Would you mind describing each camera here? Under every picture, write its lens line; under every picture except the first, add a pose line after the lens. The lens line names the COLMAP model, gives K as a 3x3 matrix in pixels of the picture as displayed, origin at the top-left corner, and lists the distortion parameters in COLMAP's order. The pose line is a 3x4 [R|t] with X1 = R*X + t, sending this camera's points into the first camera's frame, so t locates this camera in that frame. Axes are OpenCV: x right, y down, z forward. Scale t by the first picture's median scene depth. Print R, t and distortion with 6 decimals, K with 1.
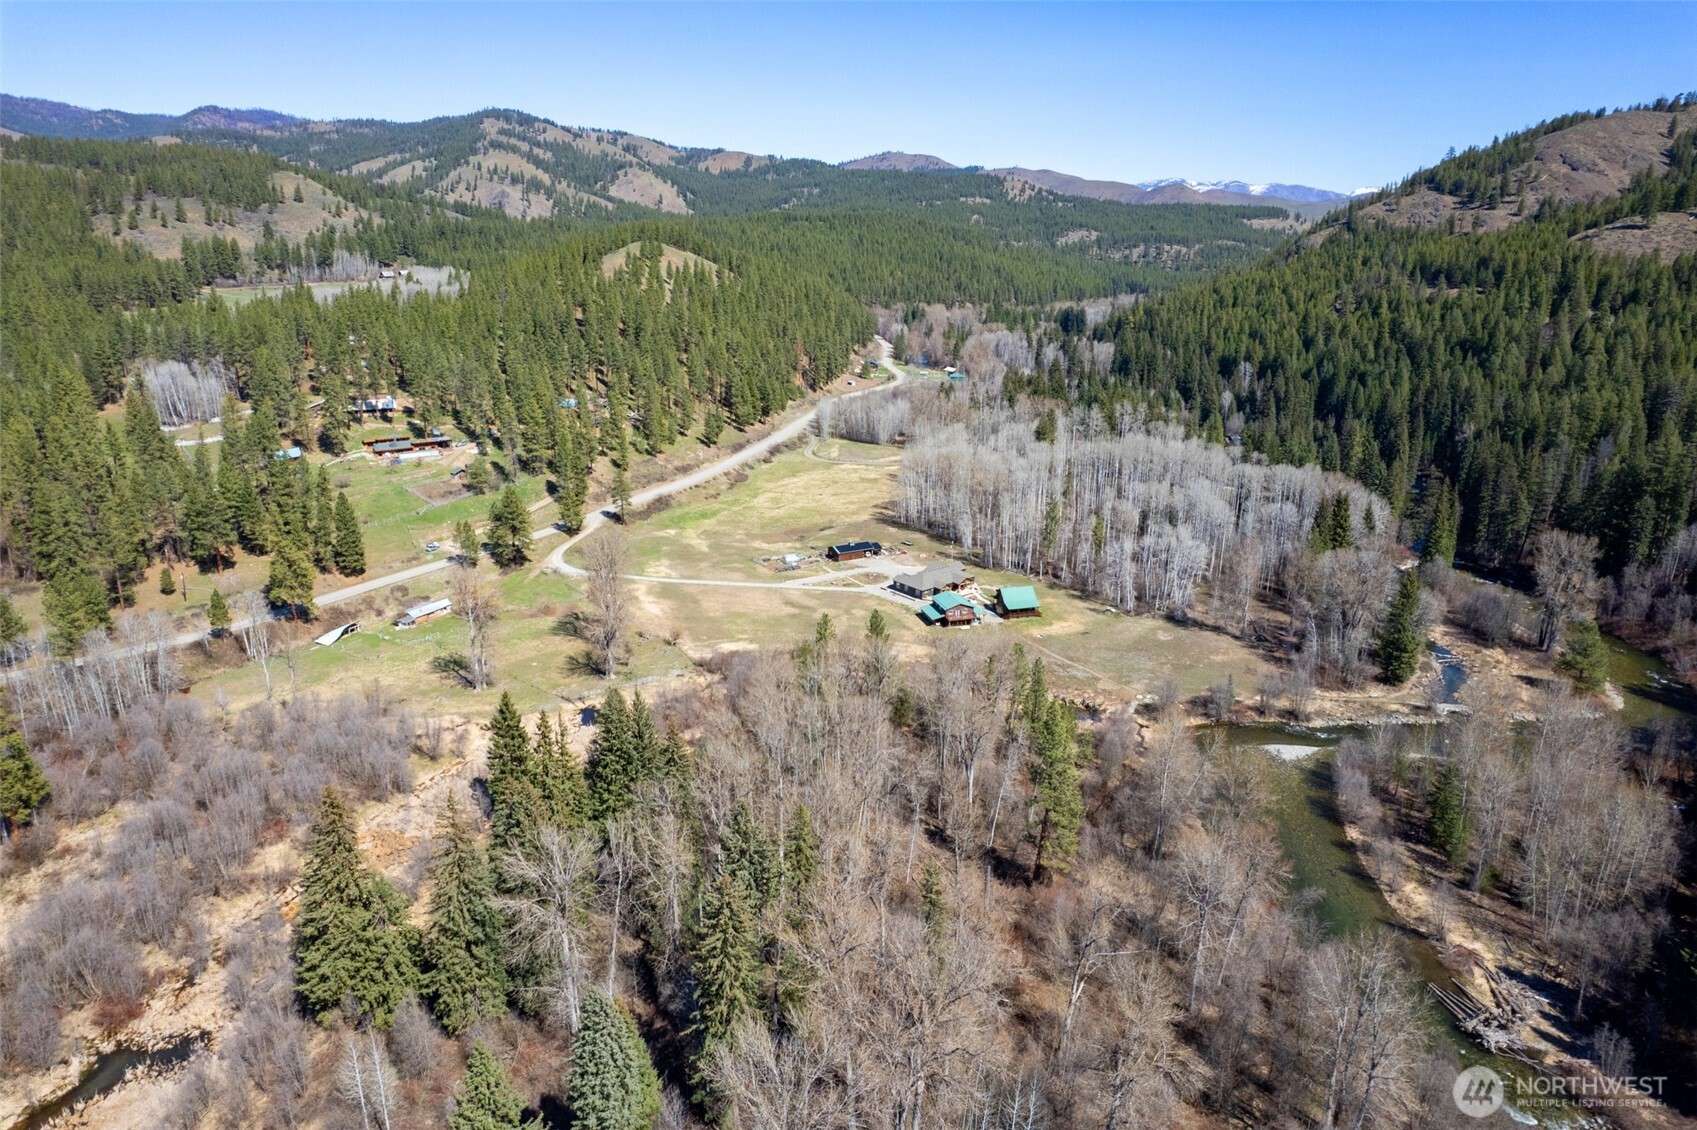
lens RADIAL K [[1086.4, 0, 844.4], [0, 1086.4, 559.6], [0, 0, 1]] dist [-0.086498, 0.080935]
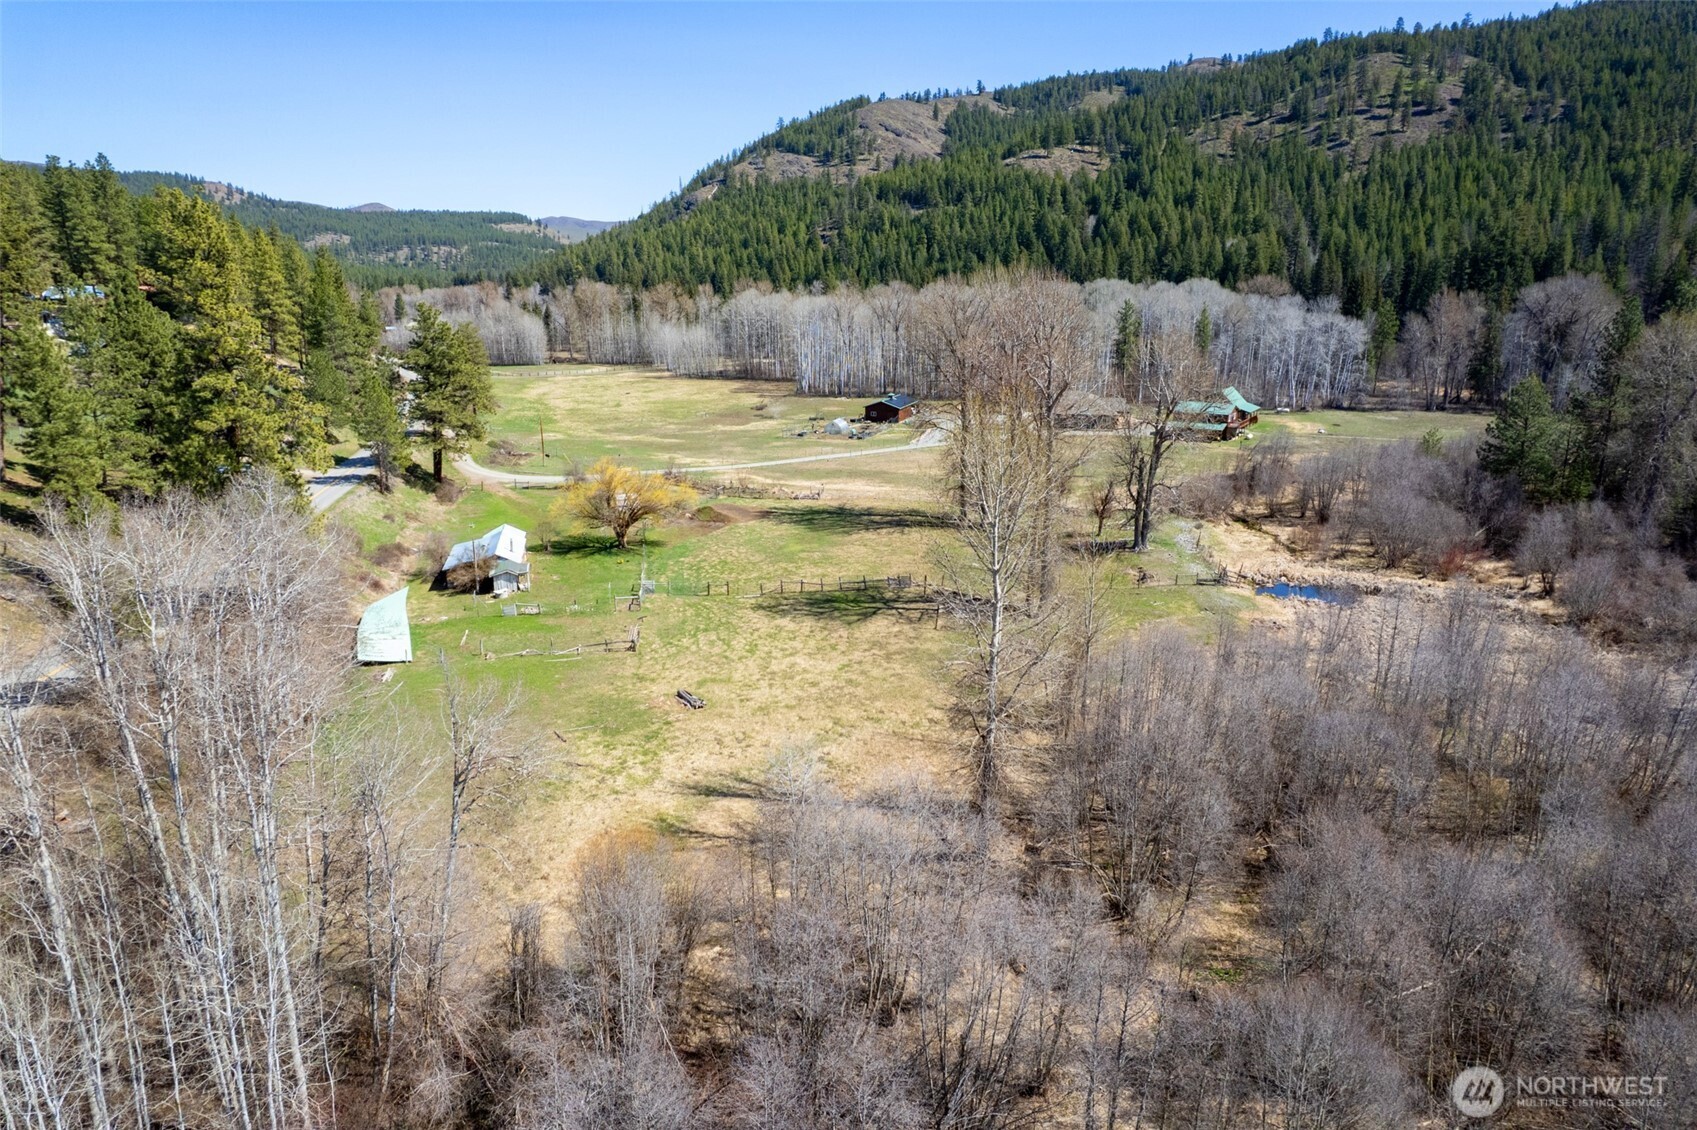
lens RADIAL K [[1089.5, 0, 845.6], [0, 1089.5, 558.8], [0, 0, 1]] dist [-0.095359, 0.091533]
pose [[0.749578, -0.179906, 0.636998, -0.157257], [0.201205, 0.978746, 0.039660, 0.017546], [-0.630594, 0.098439, 0.769844, 0.180227]]
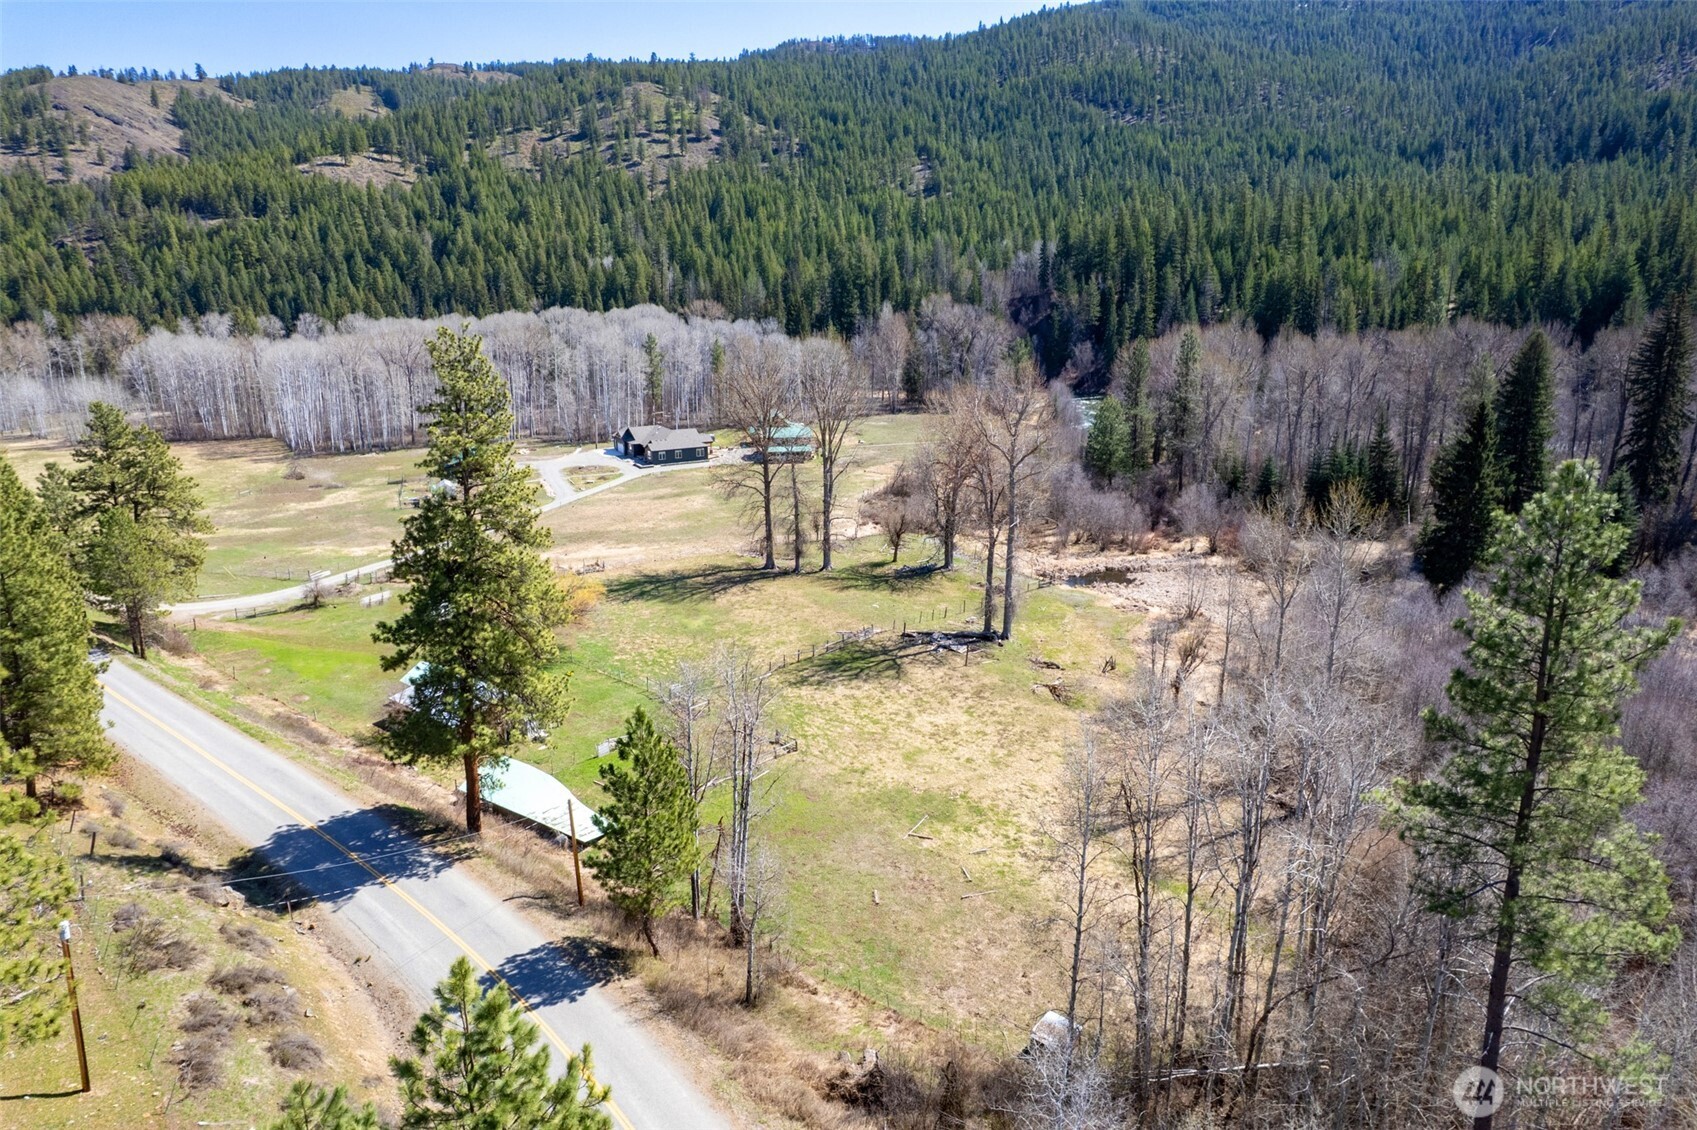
lens RADIAL K [[1086.4, 0, 844.4], [0, 1086.4, 559.6], [0, 0, 1]] dist [-0.086498, 0.080935]
pose [[0.172522, -0.264189, 0.948915, -0.196215], [0.290699, 0.934107, 0.207214, -0.007824], [-0.941133, 0.240099, 0.237953, 0.232205]]
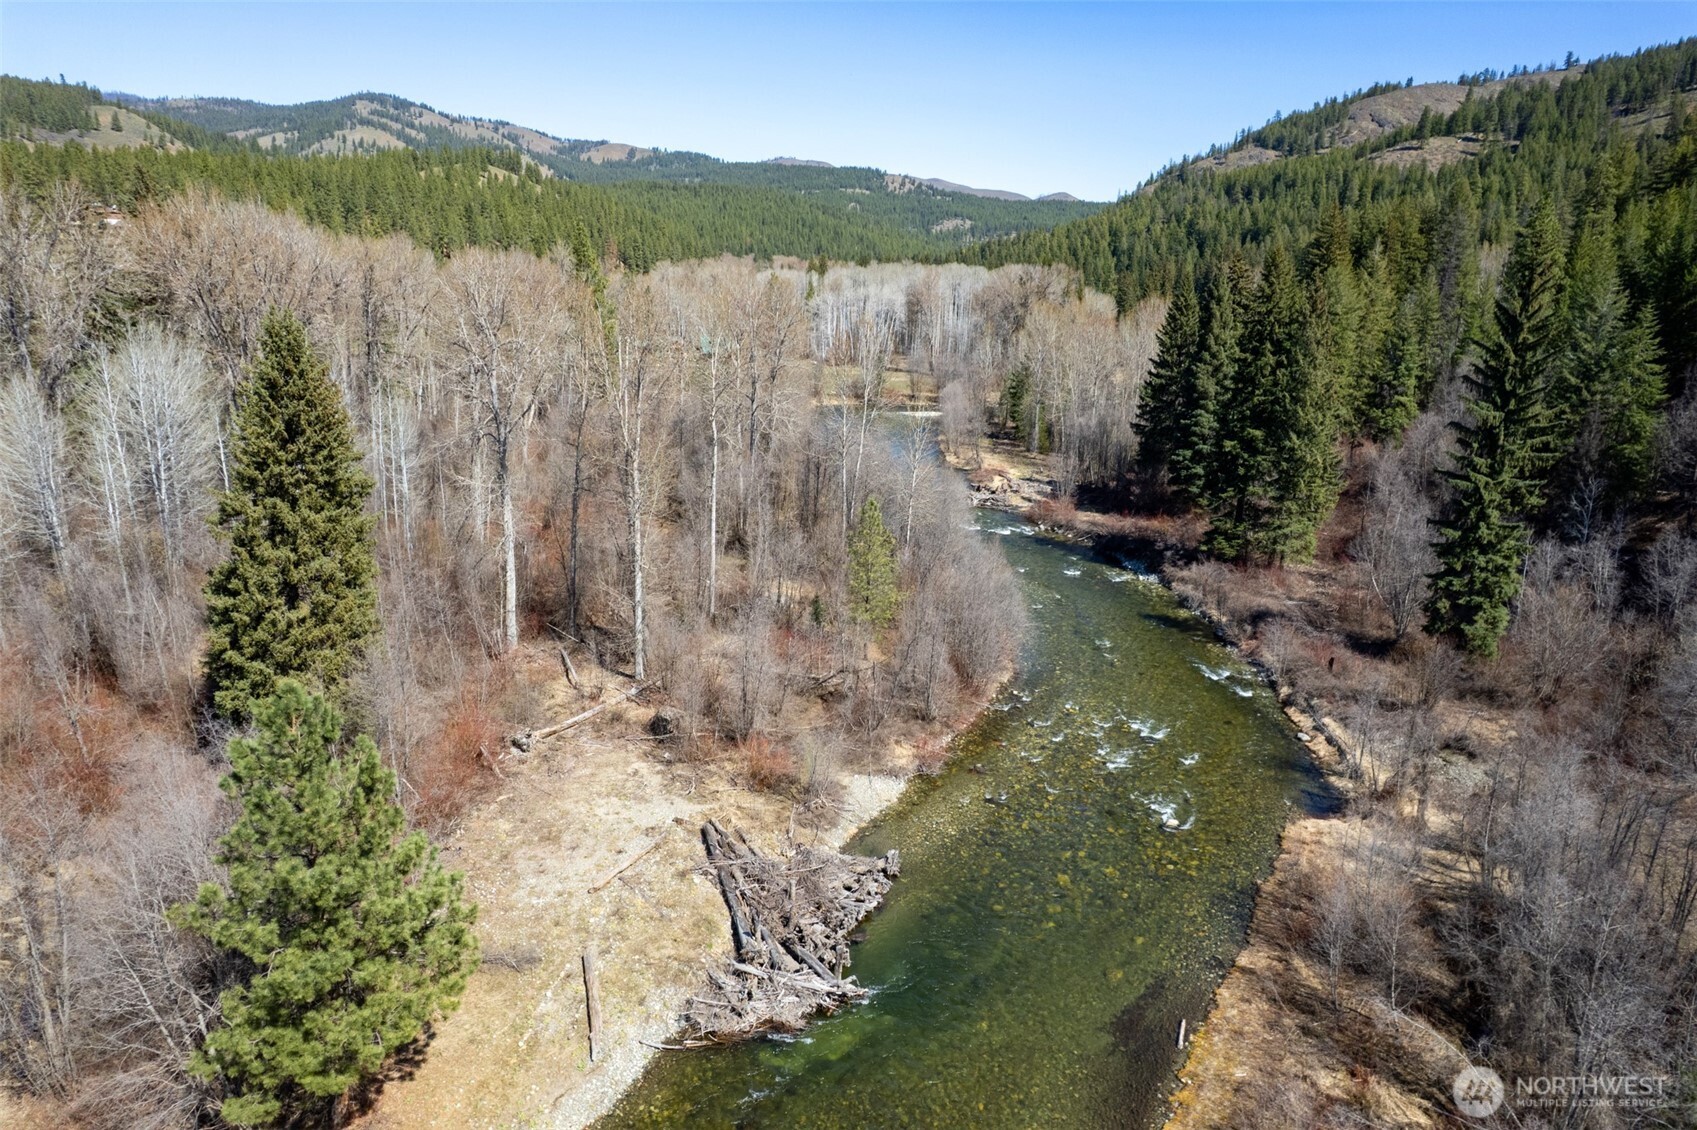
lens RADIAL K [[1089.5, 0, 845.6], [0, 1089.5, 558.8], [0, 0, 1]] dist [-0.095359, 0.091533]
pose [[0.996042, -0.003058, 0.088831, 0.056873], [0.004695, 0.999823, -0.018230, 0.074150], [-0.088760, 0.018575, 0.995880, 0.001301]]
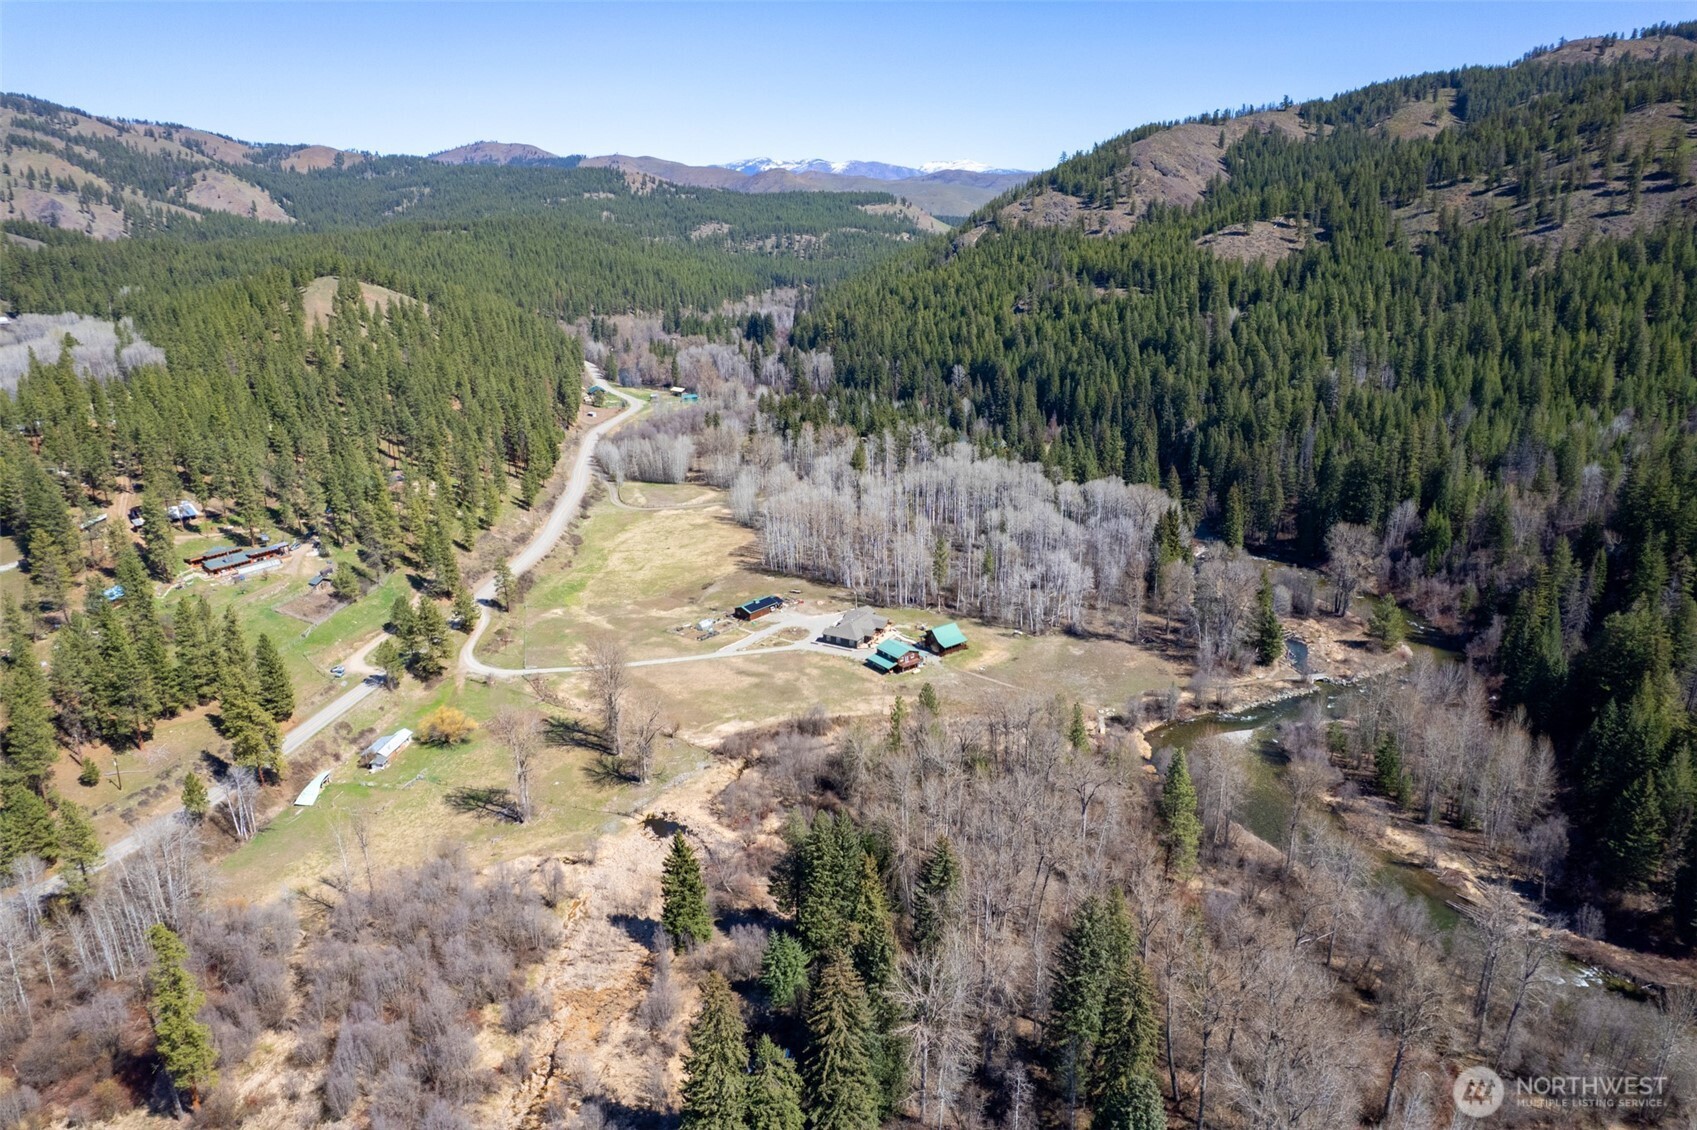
lens RADIAL K [[1086.4, 0, 844.4], [0, 1086.4, 559.6], [0, 0, 1]] dist [-0.086498, 0.080935]
pose [[0.935799, -0.130950, 0.327312, -0.087466], [0.125661, 0.991370, 0.037355, -0.028929], [-0.329379, 0.006173, 0.944178, -0.006875]]
